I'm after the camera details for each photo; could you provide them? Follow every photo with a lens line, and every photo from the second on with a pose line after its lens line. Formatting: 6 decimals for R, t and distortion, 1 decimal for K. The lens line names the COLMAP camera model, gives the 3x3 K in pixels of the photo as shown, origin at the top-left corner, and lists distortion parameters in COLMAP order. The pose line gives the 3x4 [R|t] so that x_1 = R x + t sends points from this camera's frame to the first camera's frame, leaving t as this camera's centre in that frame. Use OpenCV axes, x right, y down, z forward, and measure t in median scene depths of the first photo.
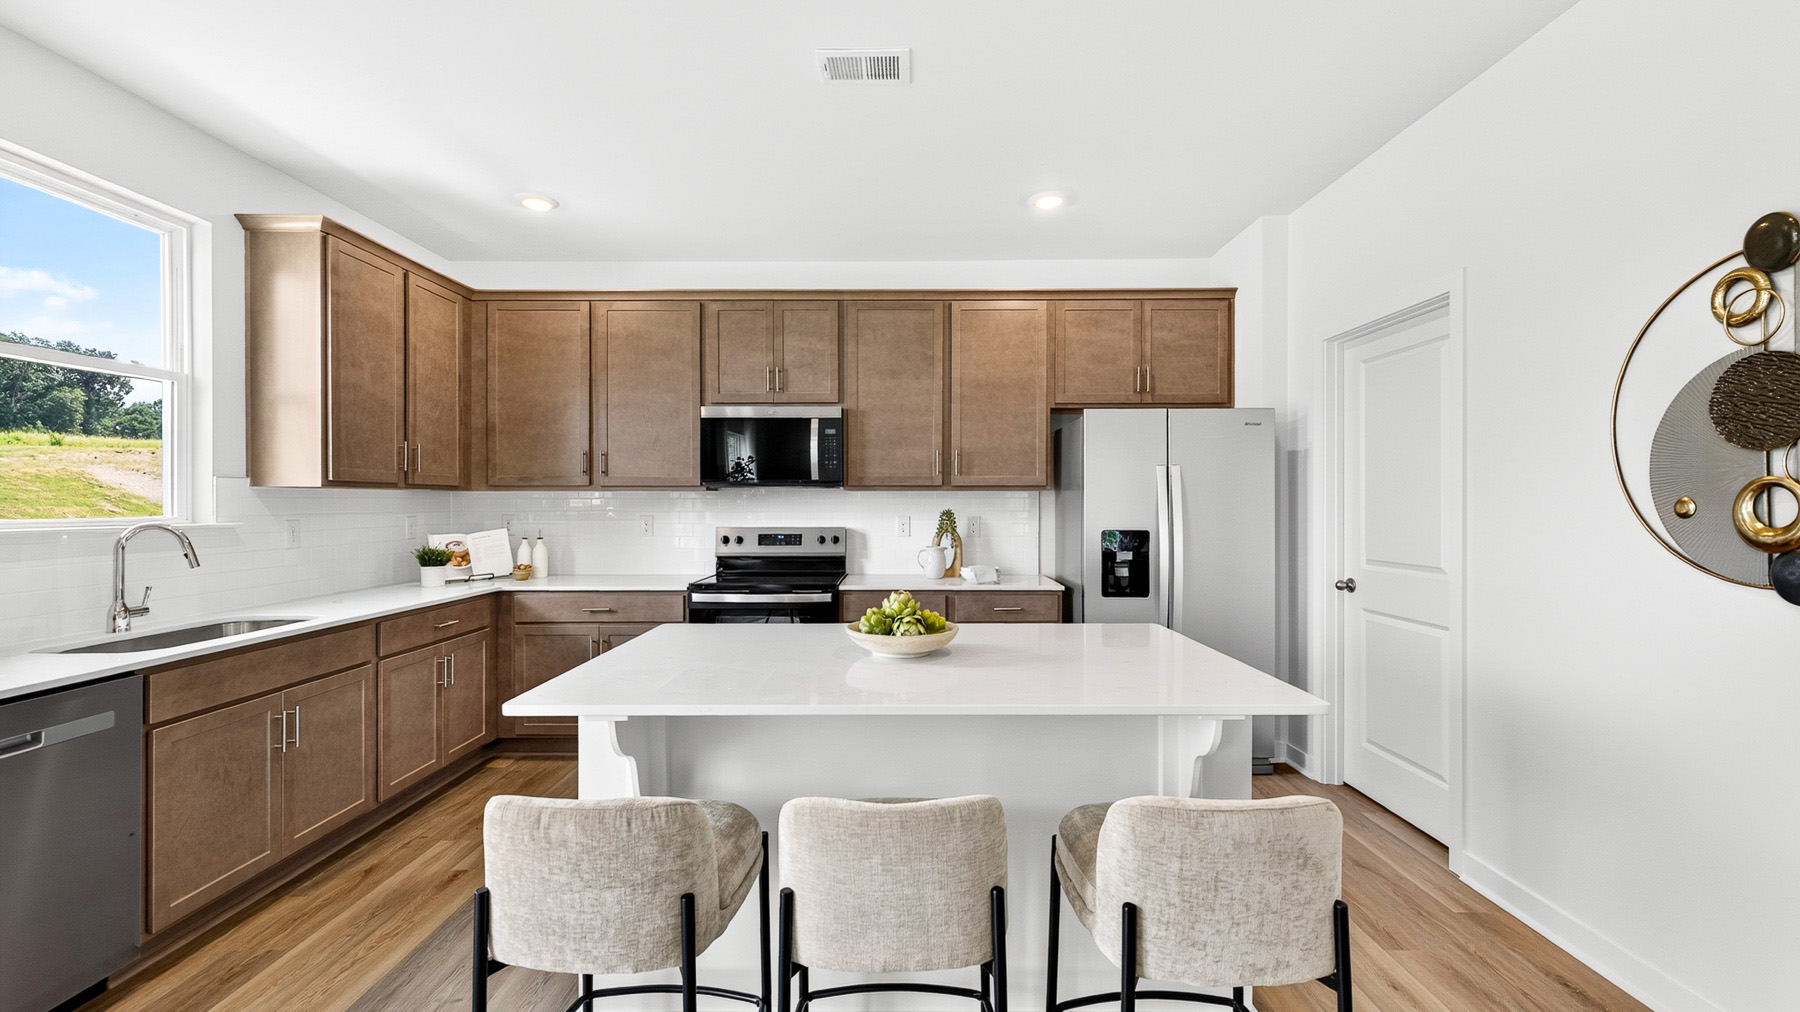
lens RADIAL K [[754.8, 0, 900.1], [0, 754.8, 505.3], [0, 0, 1]] dist [0.010131, -0.003108]
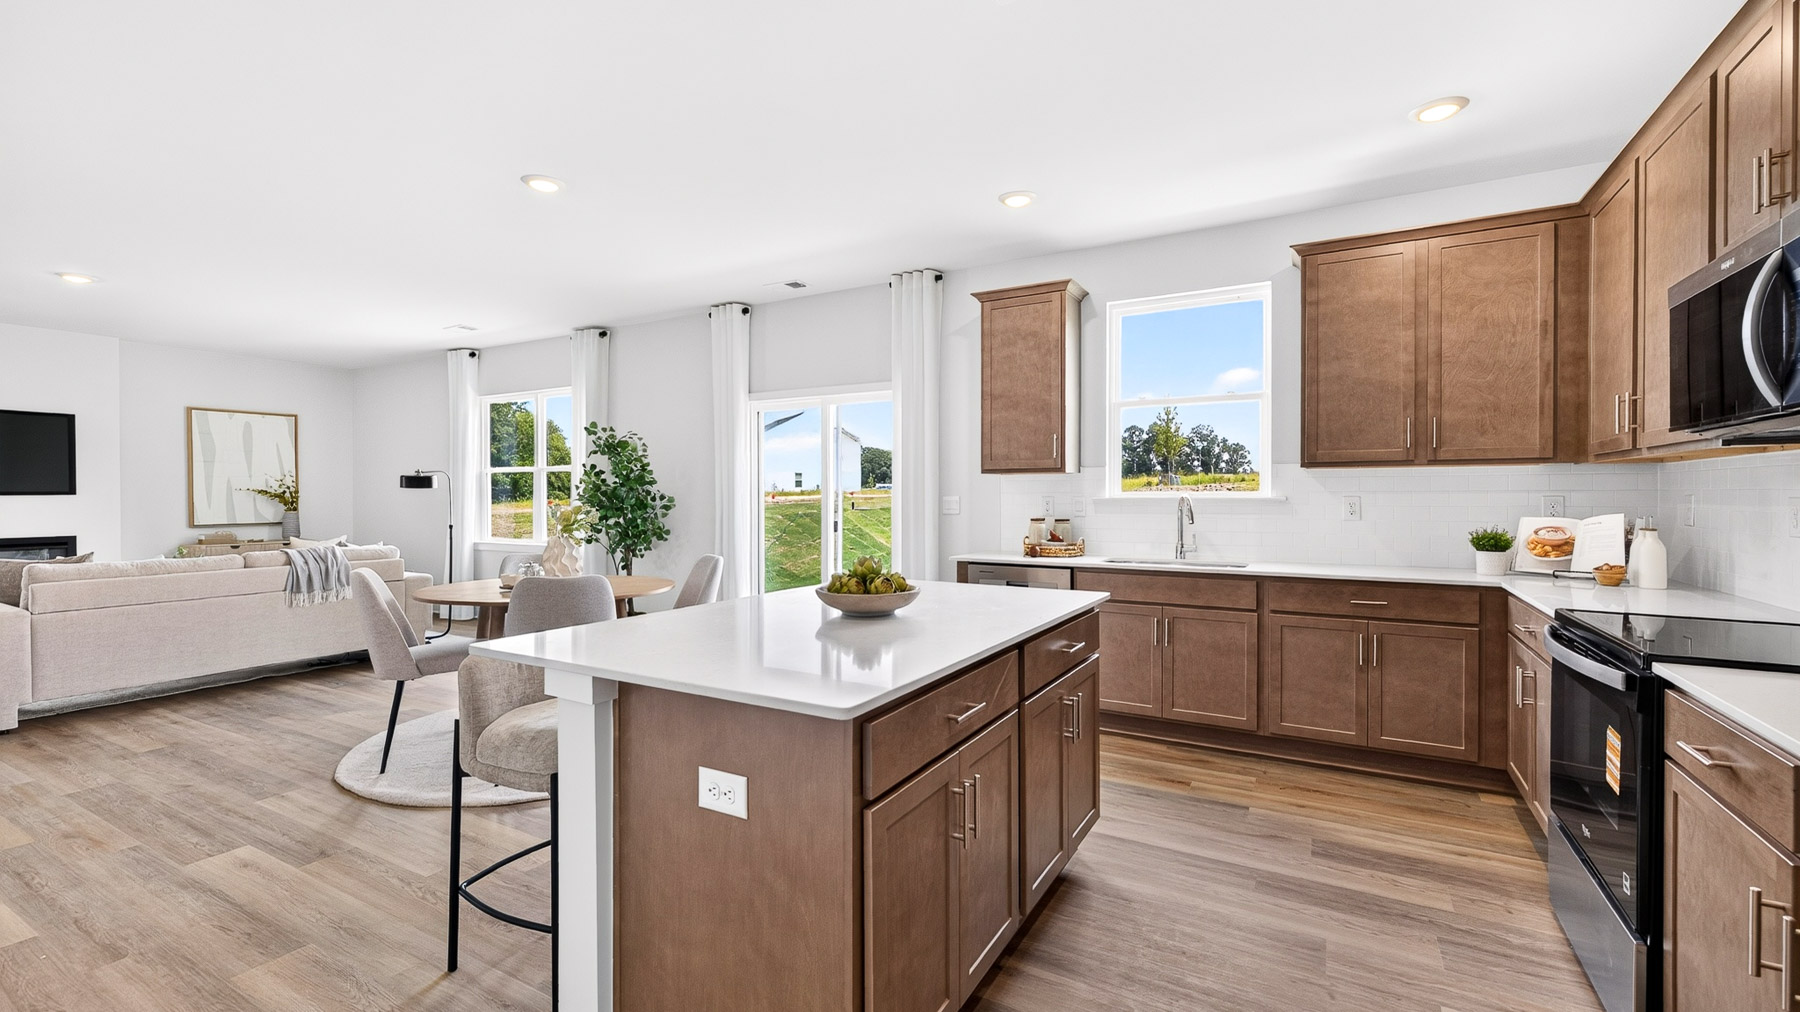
lens RADIAL K [[754.8, 0, 905.9], [0, 754.8, 501.0], [0, 0, 1]] dist [0.010131, -0.003108]
pose [[-0.487168, 0.009394, -0.873258, 0.453918], [-0.000429, 0.999939, 0.010995, 0.011289], [0.873308, 0.005731, -0.487135, 0.782234]]
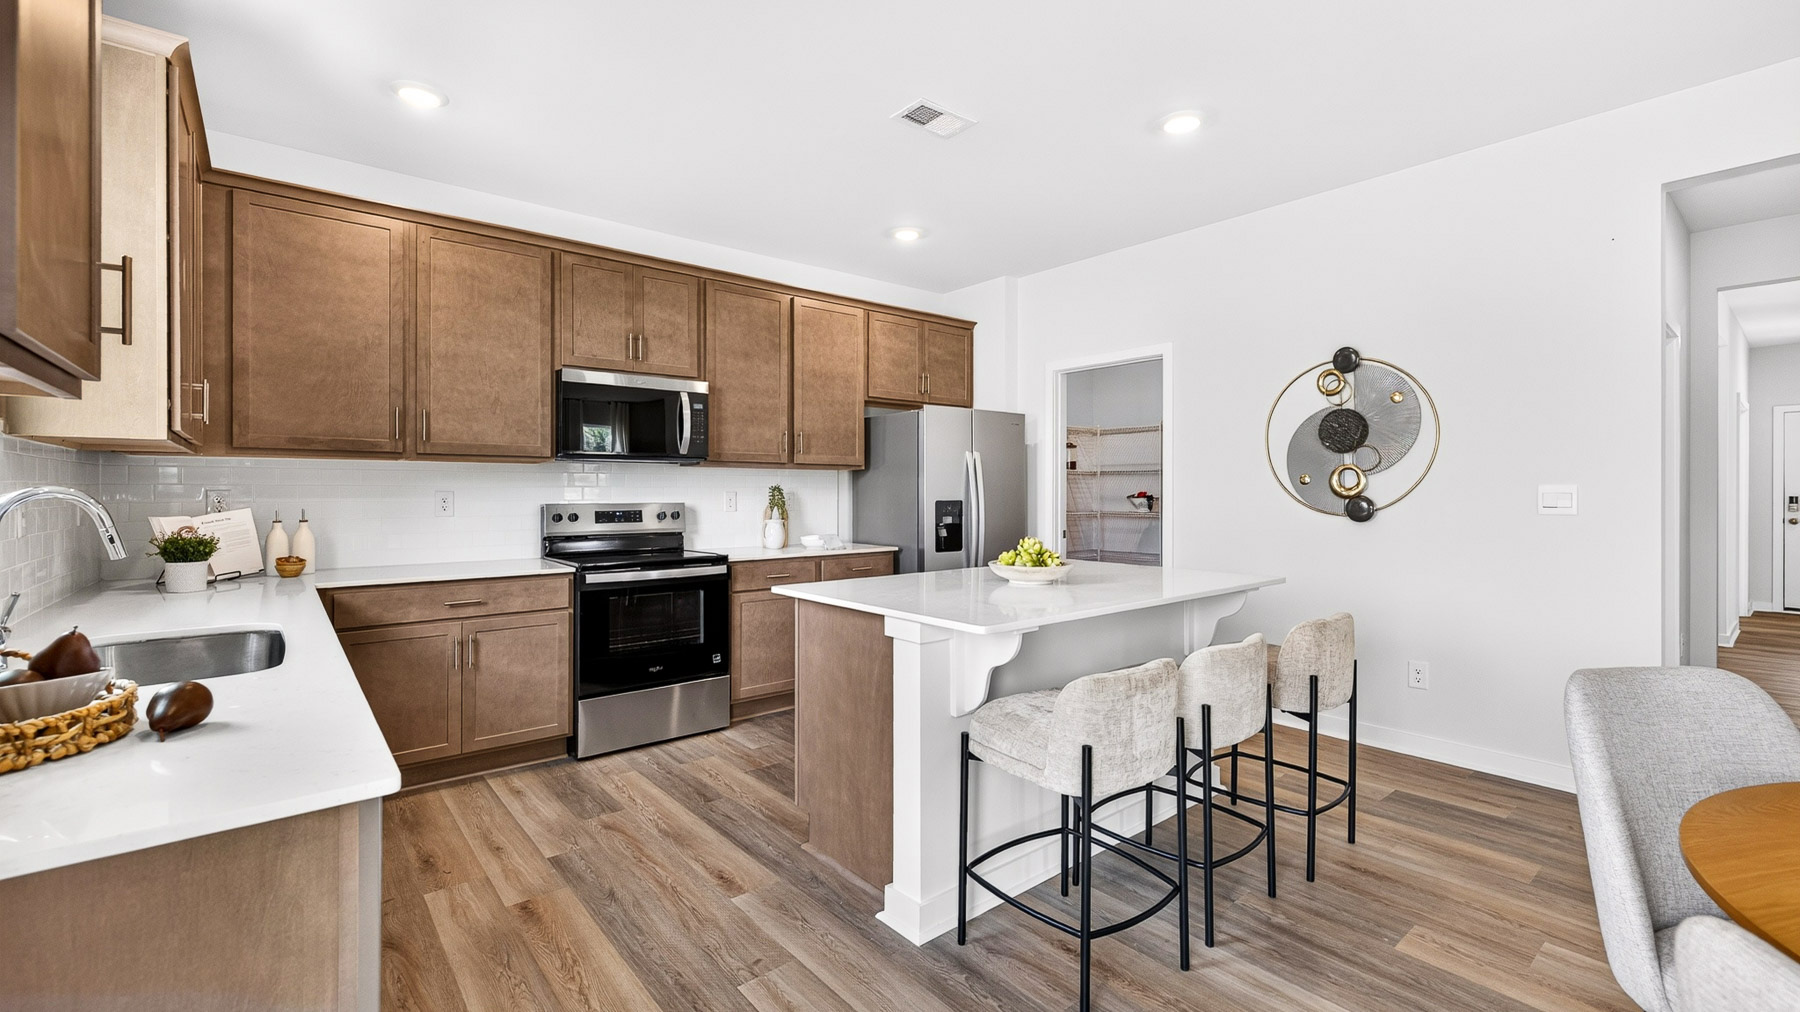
lens RADIAL K [[754.8, 0, 895.3], [0, 754.8, 491.2], [0, 0, 1]] dist [0.010131, -0.003108]
pose [[0.770049, 0.000556, 0.637985, -0.525103], [0.001037, 0.999997, -0.002123, 0.017281], [-0.637984, 0.002296, 0.770046, 0.055592]]
